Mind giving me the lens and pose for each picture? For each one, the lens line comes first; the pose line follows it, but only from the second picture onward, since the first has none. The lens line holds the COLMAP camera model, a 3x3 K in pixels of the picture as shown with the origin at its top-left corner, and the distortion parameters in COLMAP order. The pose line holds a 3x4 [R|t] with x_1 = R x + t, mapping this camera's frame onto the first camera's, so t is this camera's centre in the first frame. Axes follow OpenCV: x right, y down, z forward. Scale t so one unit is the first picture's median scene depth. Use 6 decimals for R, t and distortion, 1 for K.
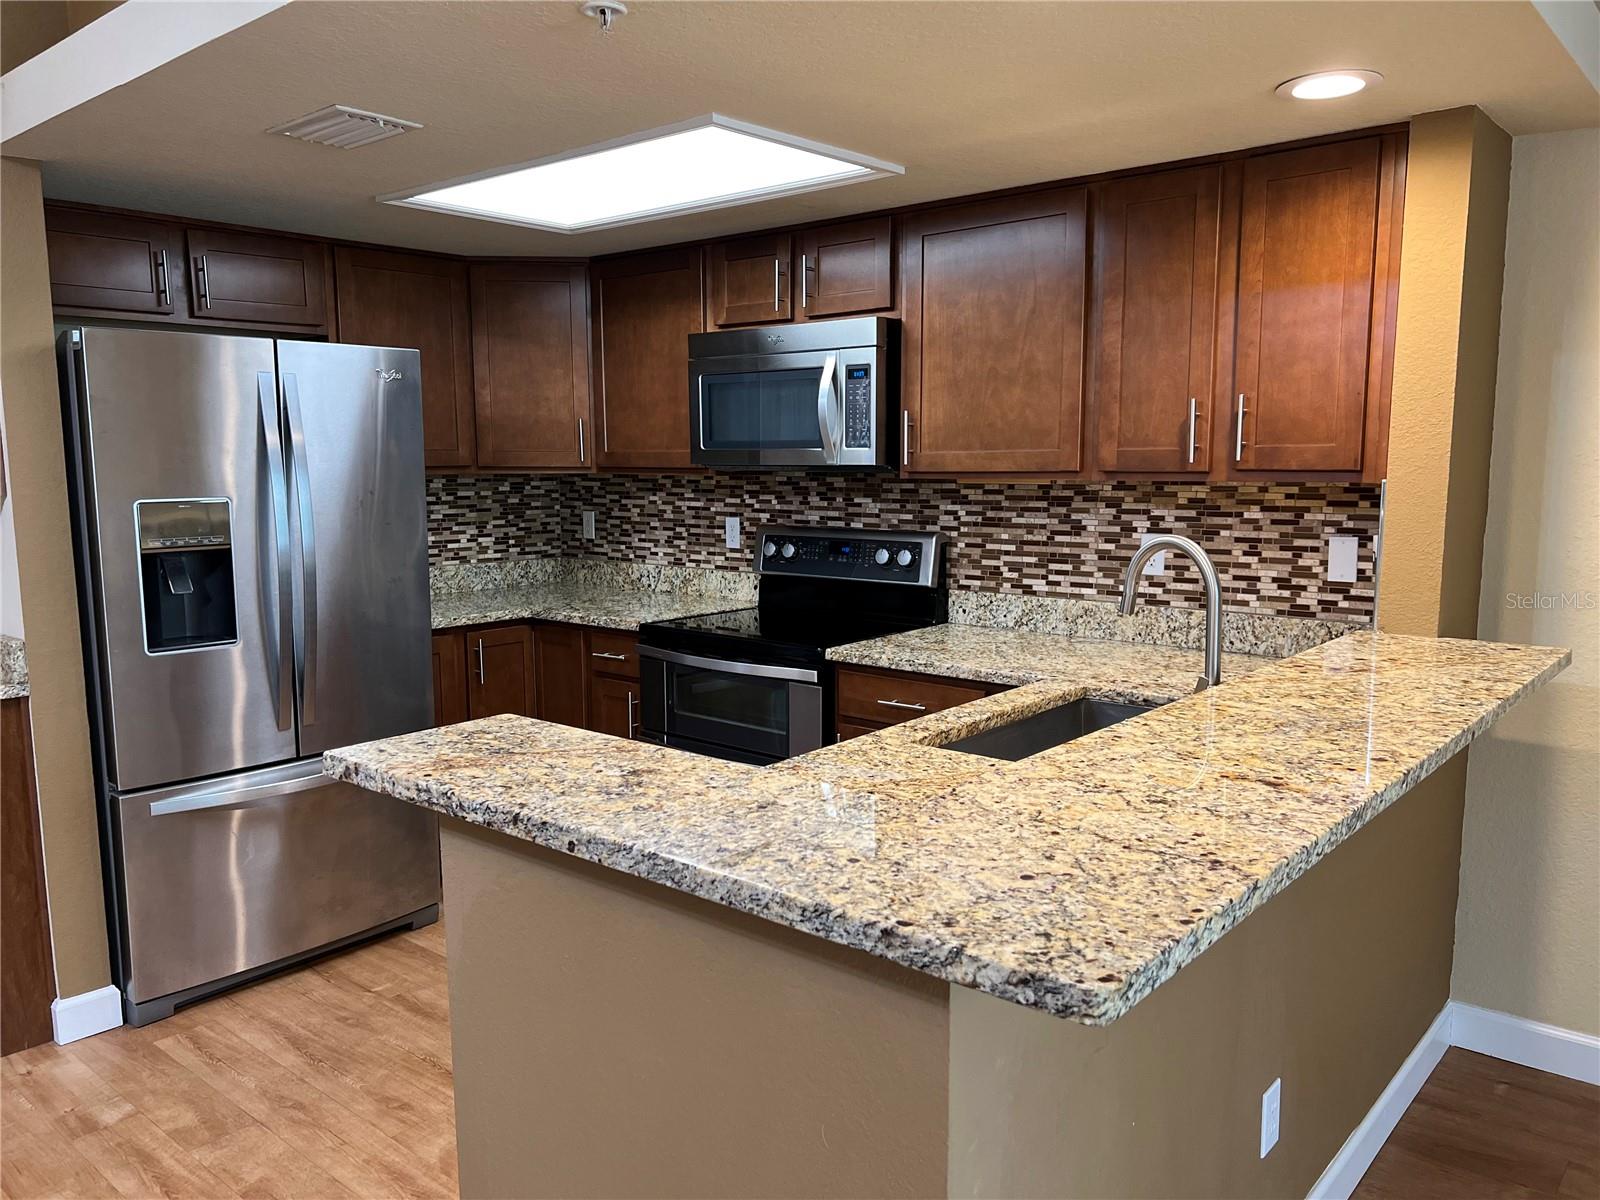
lens RADIAL K [[1204.6, 0, 803.2], [0, 1204.6, 603.2], [0, 0, 1]] dist [0.081808, -0.092321]
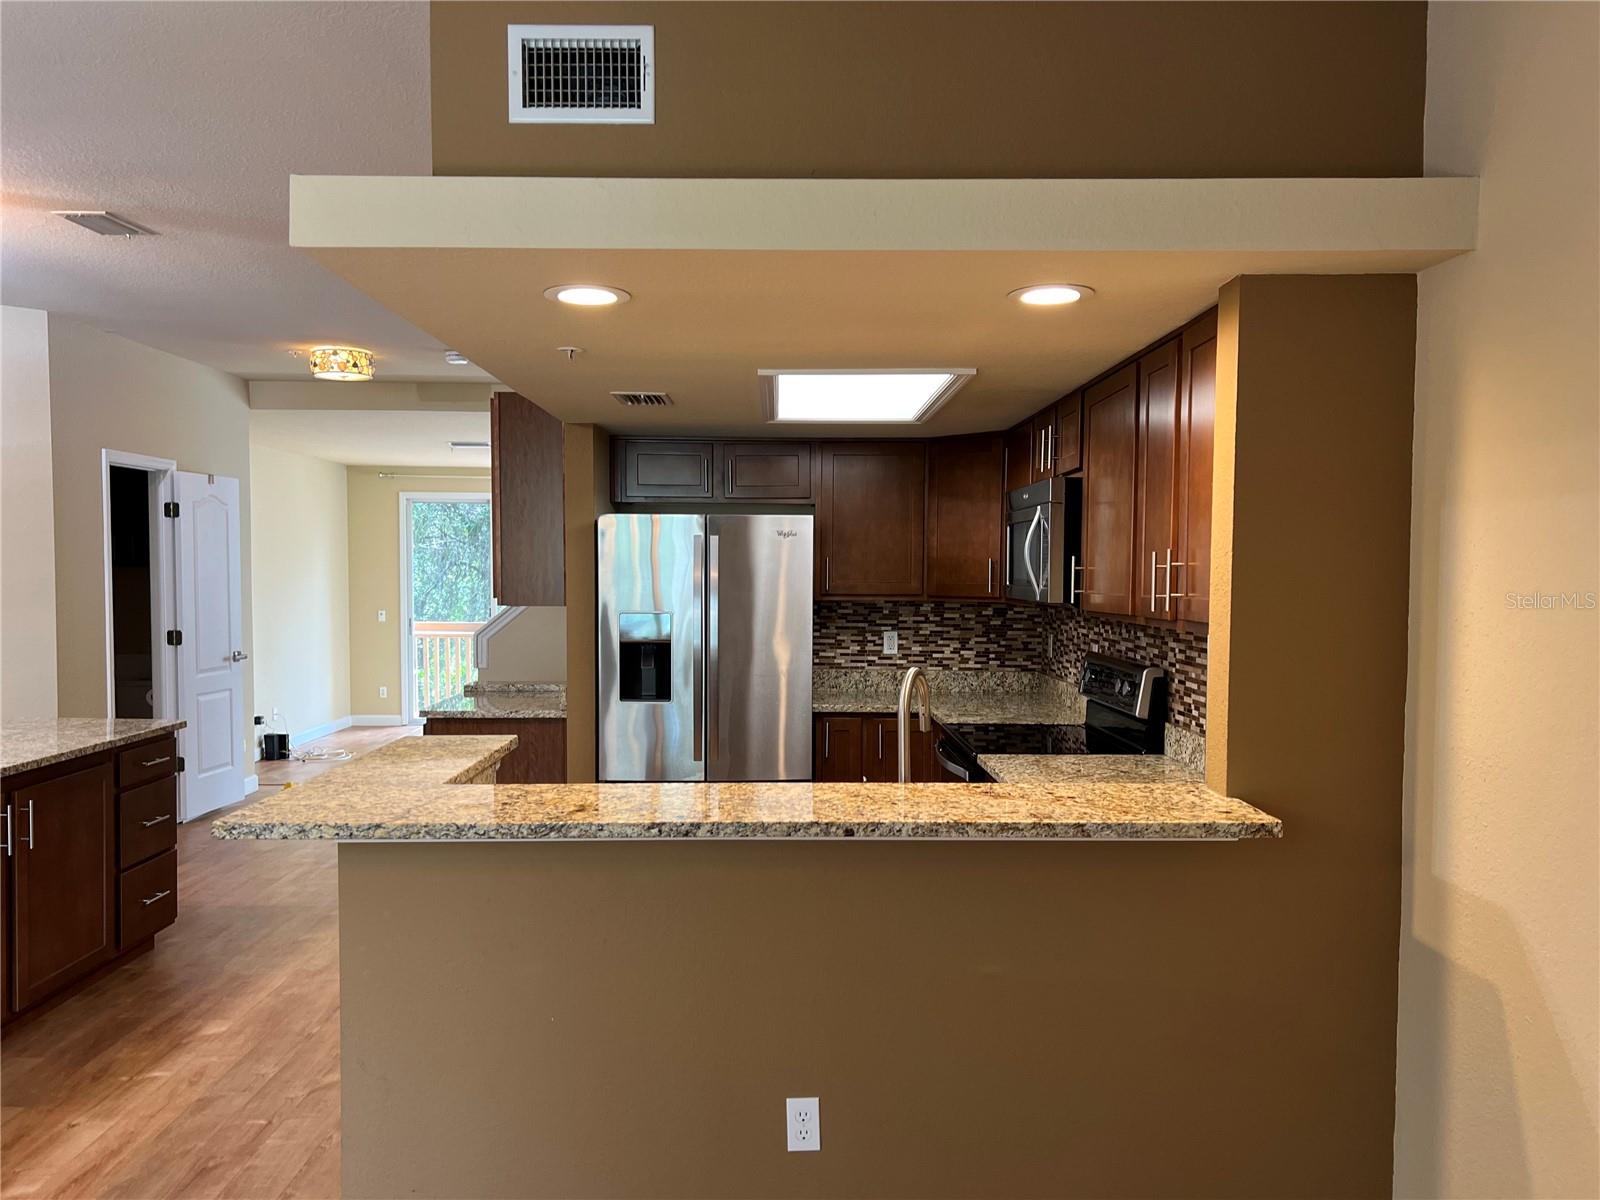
lens RADIAL K [[1204.6, 0, 789.6], [0, 1204.6, 601.3], [0, 0, 1]] dist [0.081808, -0.092321]
pose [[0.646461, 0.028272, -0.762423, 0.584009], [-0.102085, 0.993532, -0.049717, -0.024821], [0.756086, 0.109972, 0.645166, 0.049297]]
